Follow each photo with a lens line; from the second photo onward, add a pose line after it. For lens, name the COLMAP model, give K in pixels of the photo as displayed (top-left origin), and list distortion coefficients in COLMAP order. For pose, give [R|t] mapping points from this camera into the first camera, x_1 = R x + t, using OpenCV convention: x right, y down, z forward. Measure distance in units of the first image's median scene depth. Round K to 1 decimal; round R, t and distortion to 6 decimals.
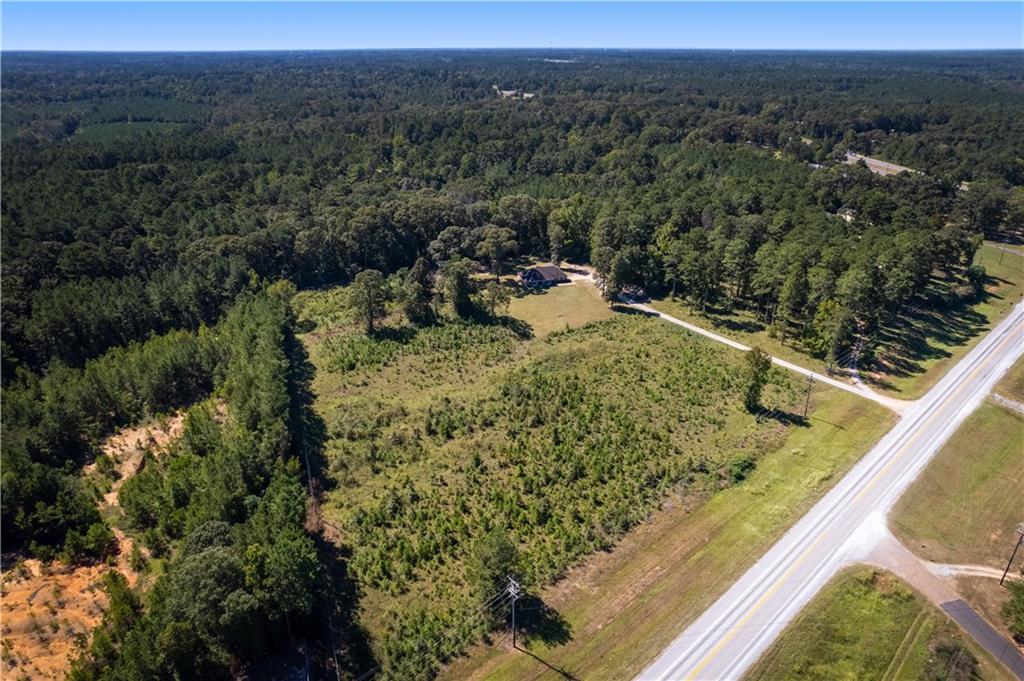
lens RADIAL K [[656.9, 0, 512.3], [0, 656.9, 339.3], [0, 0, 1]] dist [-0.006683, 0.006237]
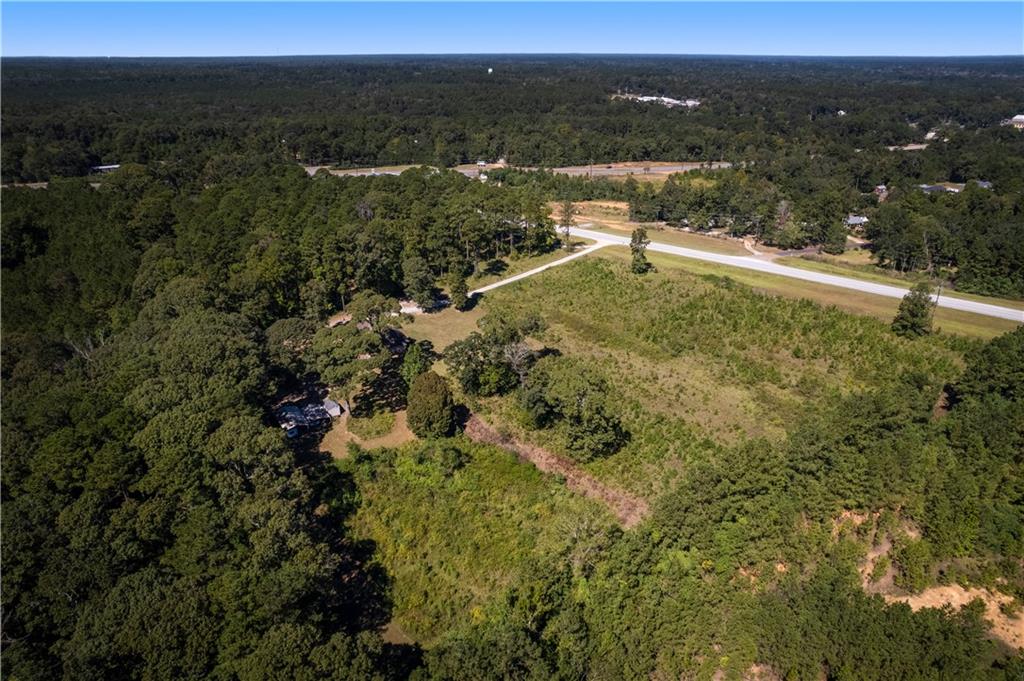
lens RADIAL K [[656.9, 0, 516.4], [0, 656.9, 341.0], [0, 0, 1]] dist [-0.006683, 0.006237]
pose [[-0.199561, -0.396046, 0.896283, -0.851807], [0.408586, 0.797739, 0.443475, -0.479241], [-0.890636, 0.454709, 0.002622, 1.212067]]
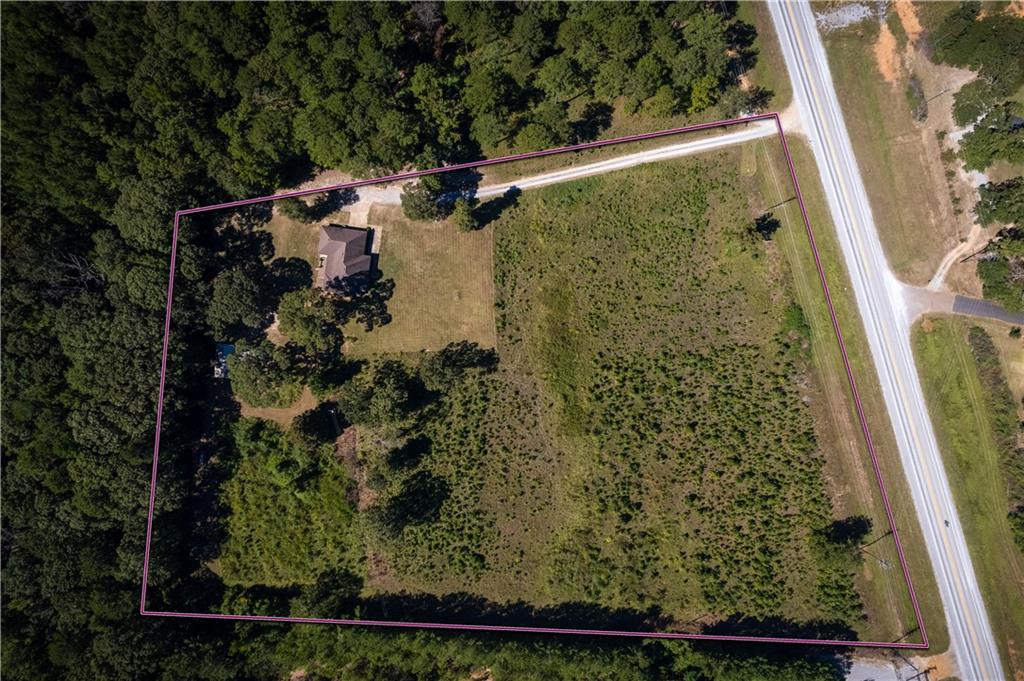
lens RADIAL K [[656.9, 0, 514.6], [0, 656.9, 340.1], [0, 0, 1]] dist [-0.006683, 0.006237]
pose [[0.426517, -0.904411, -0.011114, 0.078406], [0.360037, 0.158494, 0.919376, -0.923708], [-0.829733, -0.396131, 0.393222, 0.758927]]
